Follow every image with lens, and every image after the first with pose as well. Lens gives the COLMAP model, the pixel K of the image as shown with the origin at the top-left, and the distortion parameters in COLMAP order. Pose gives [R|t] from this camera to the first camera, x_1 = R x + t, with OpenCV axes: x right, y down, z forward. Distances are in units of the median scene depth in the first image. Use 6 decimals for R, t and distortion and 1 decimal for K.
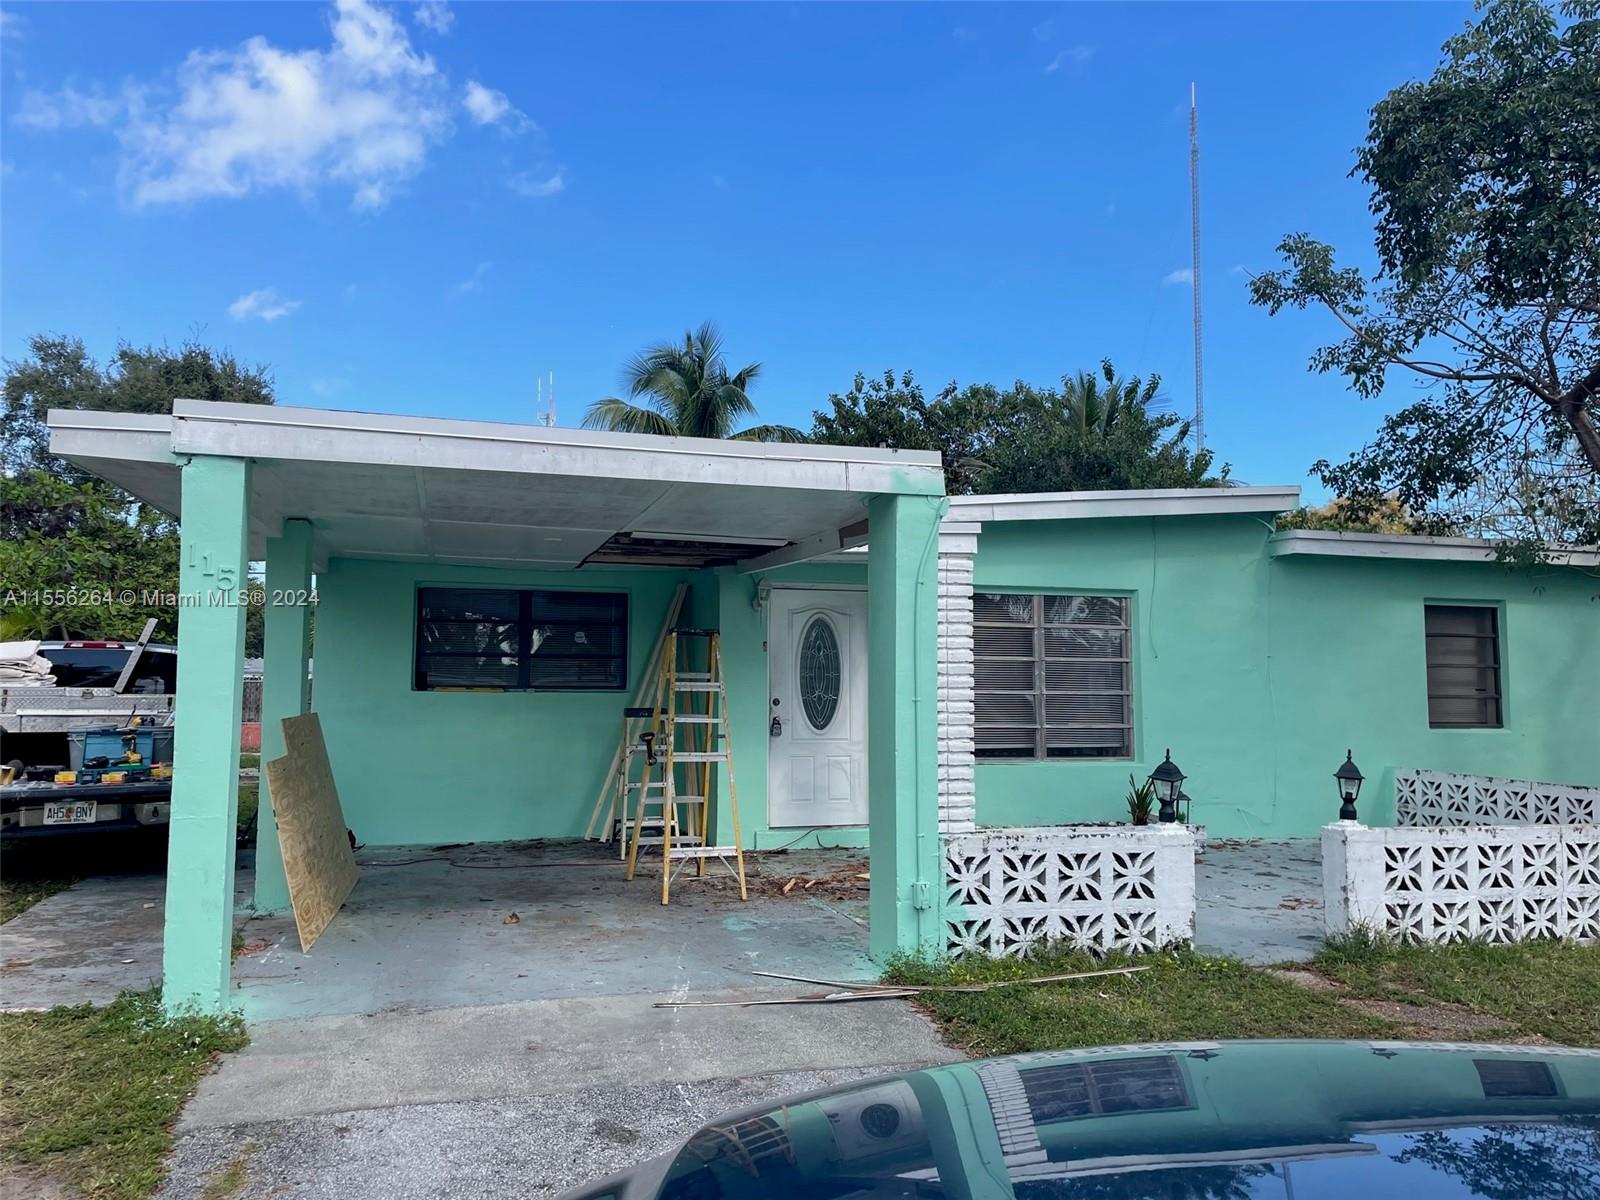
lens RADIAL K [[1220.5, 0, 813.5], [0, 1220.5, 524.5], [0, 0, 1]] dist [0.073235, -0.082904]
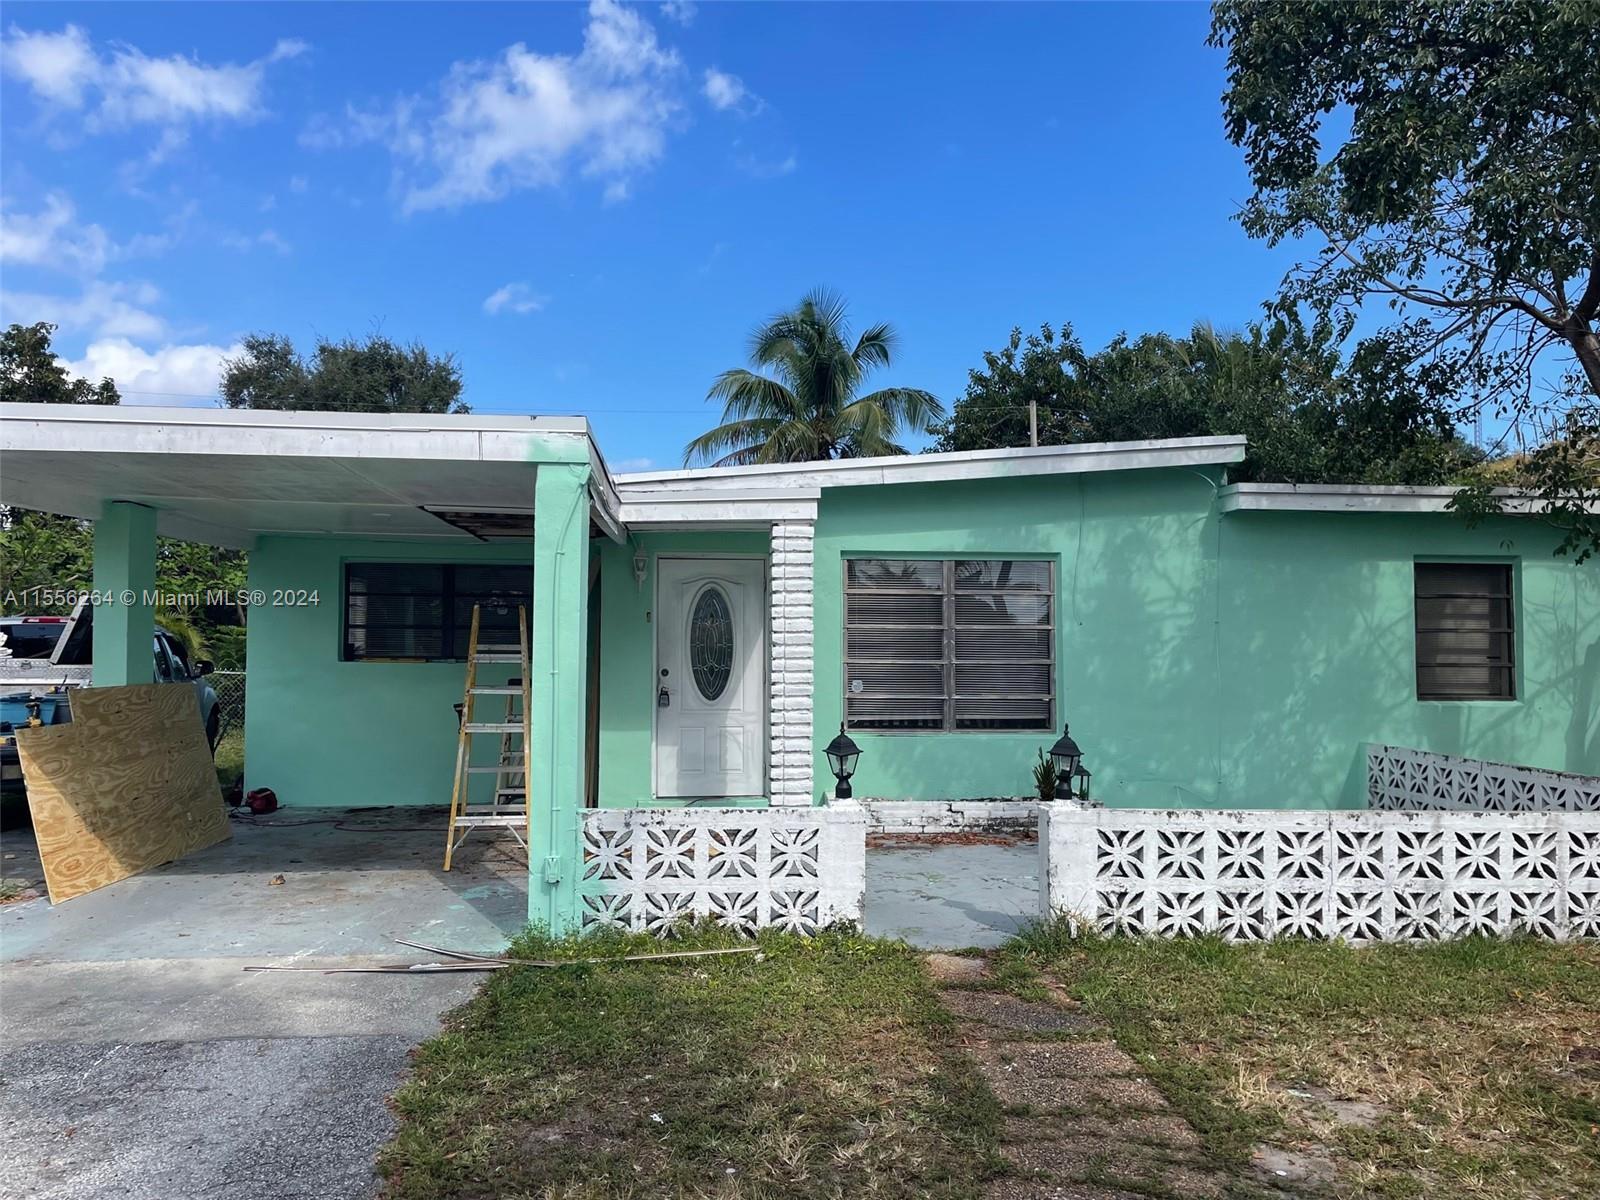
lens RADIAL K [[1220.5, 0, 810.2], [0, 1220.5, 535.2], [0, 0, 1]] dist [0.073235, -0.082904]
pose [[0.980747, -0.021293, -0.194119, 0.314787], [0.027889, 0.999121, 0.031307, 0.006004], [0.193282, -0.036118, 0.980478, 0.053324]]
